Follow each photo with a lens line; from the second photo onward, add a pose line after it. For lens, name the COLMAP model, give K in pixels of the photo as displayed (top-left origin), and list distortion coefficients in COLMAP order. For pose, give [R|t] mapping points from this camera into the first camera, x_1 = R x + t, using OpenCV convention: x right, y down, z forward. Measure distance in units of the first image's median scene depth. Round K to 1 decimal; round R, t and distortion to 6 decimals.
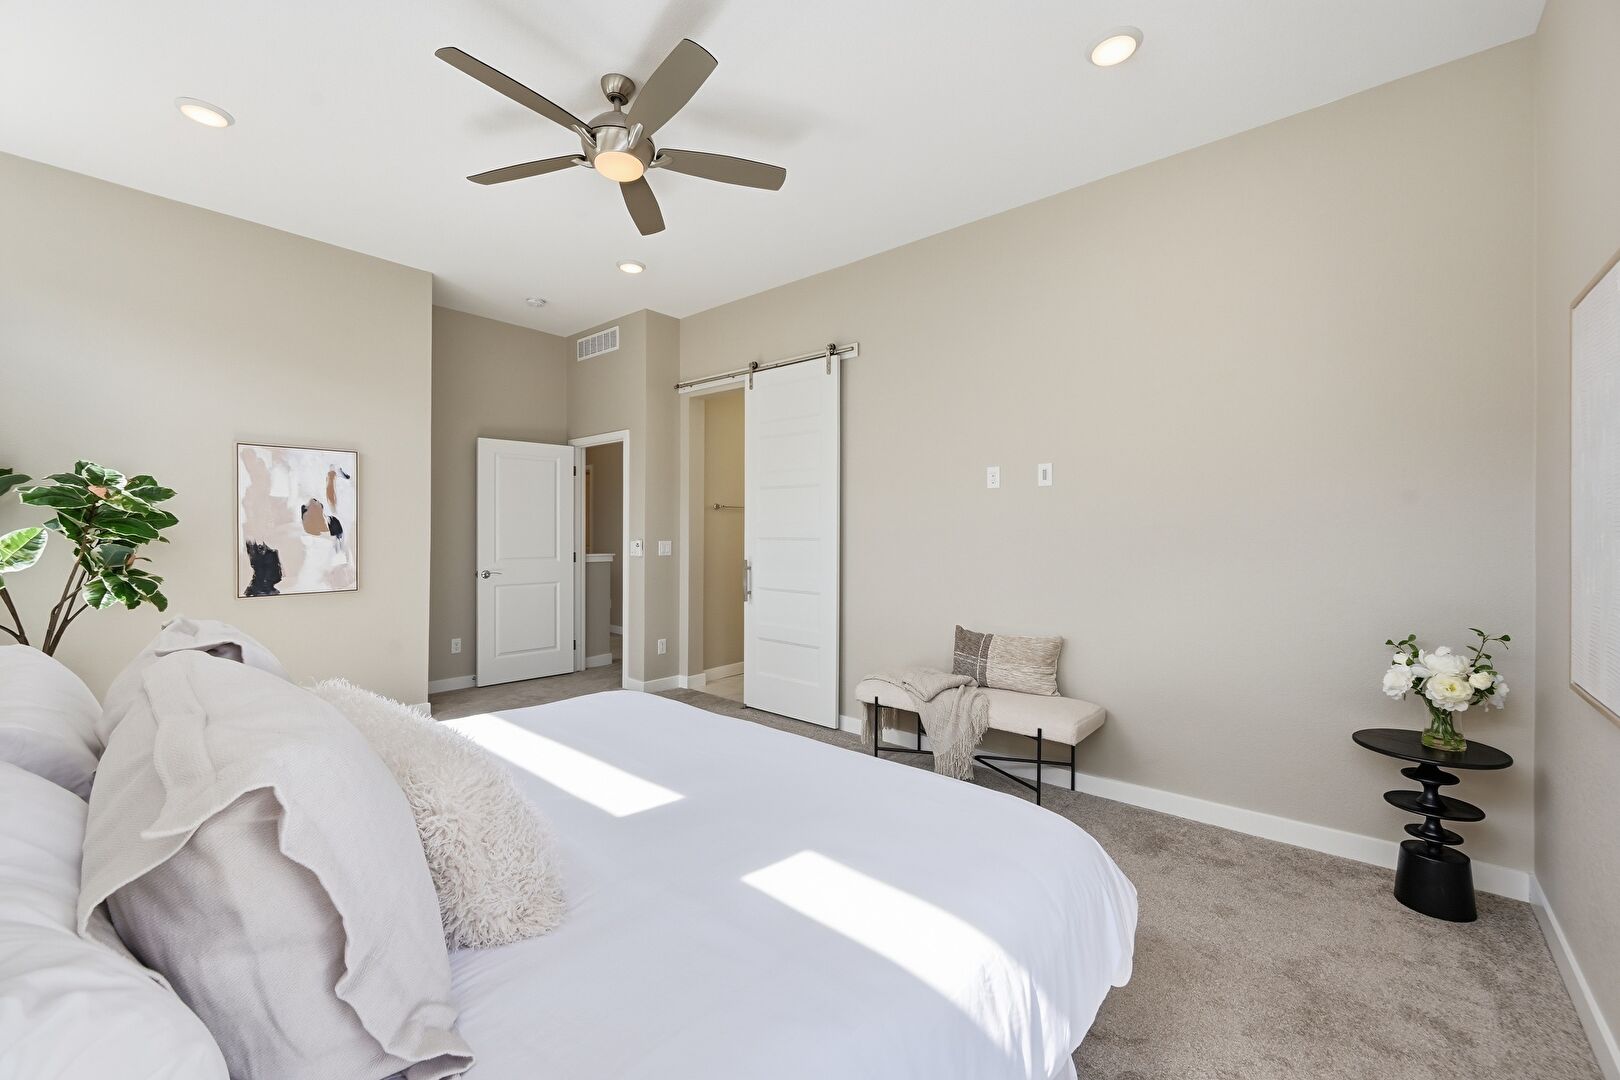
lens RADIAL K [[647.6, 0, 810.5], [0, 647.6, 533.6], [0, 0, 1]] dist [-0.001727, 0.000120]
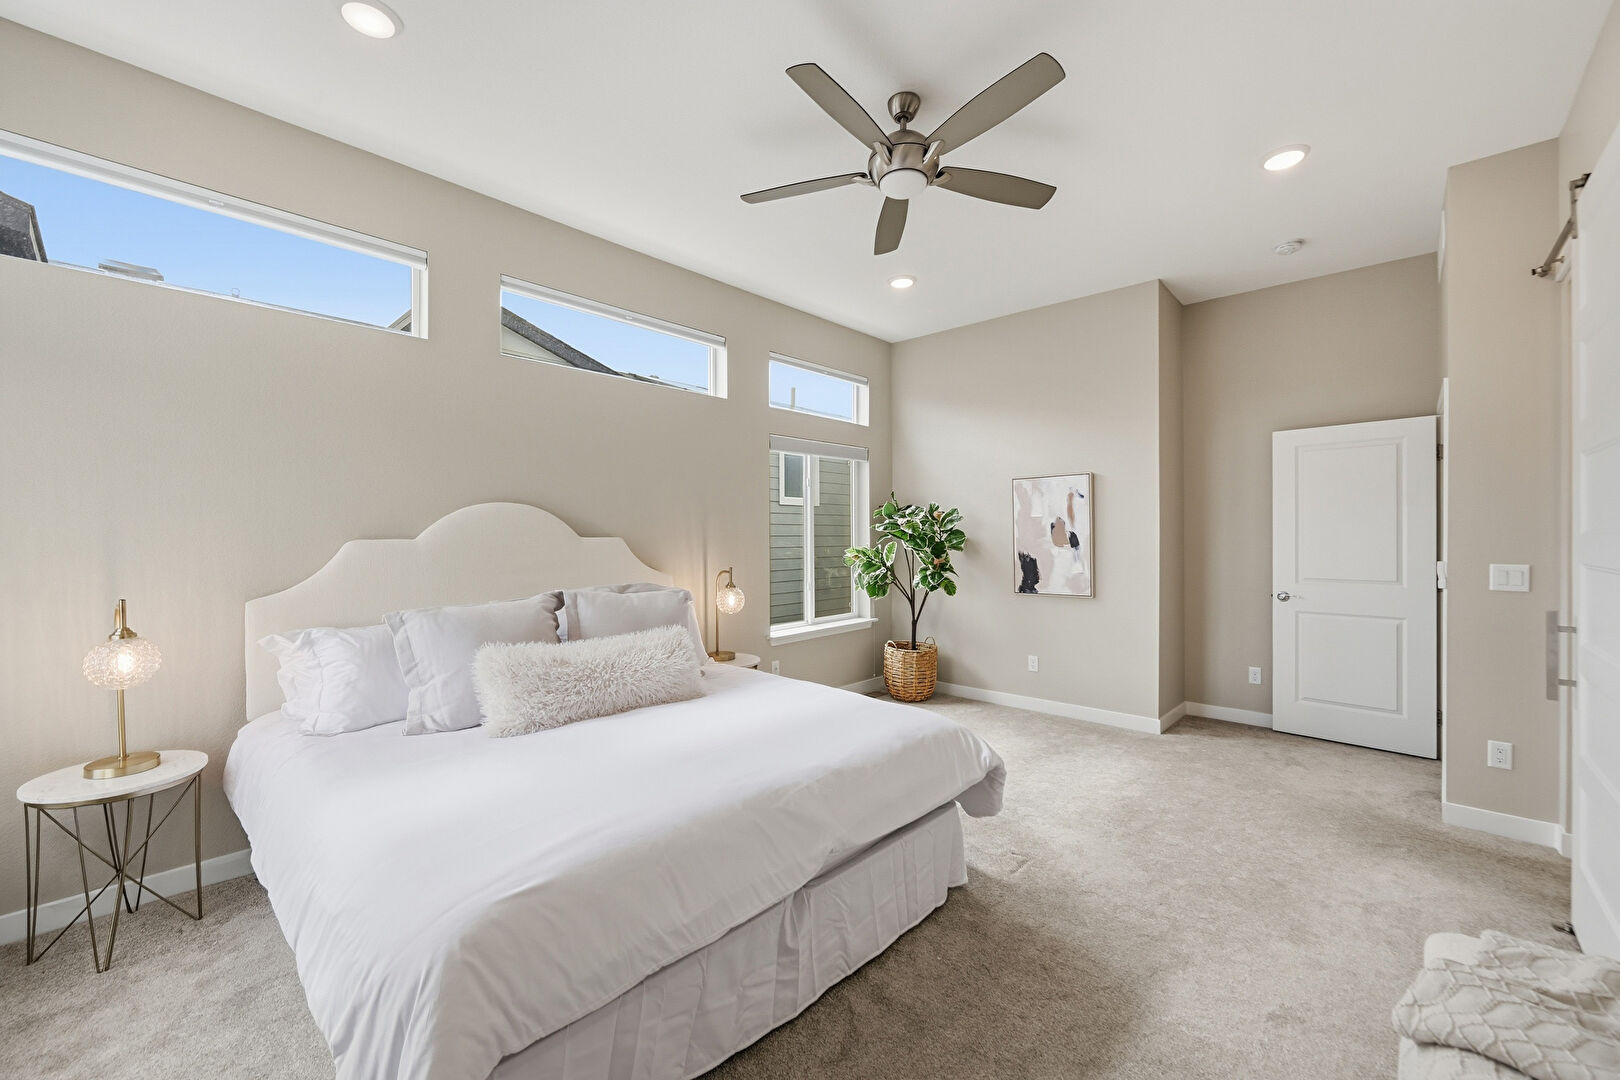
lens RADIAL K [[647.6, 0, 810.5], [0, 647.6, 533.6], [0, 0, 1]] dist [-0.001727, 0.000120]
pose [[-0.025743, -0.005213, -0.999655, 0.449593], [0.000667, 0.999986, -0.005232, -0.016802], [0.999668, -0.000801, -0.025739, 0.560641]]
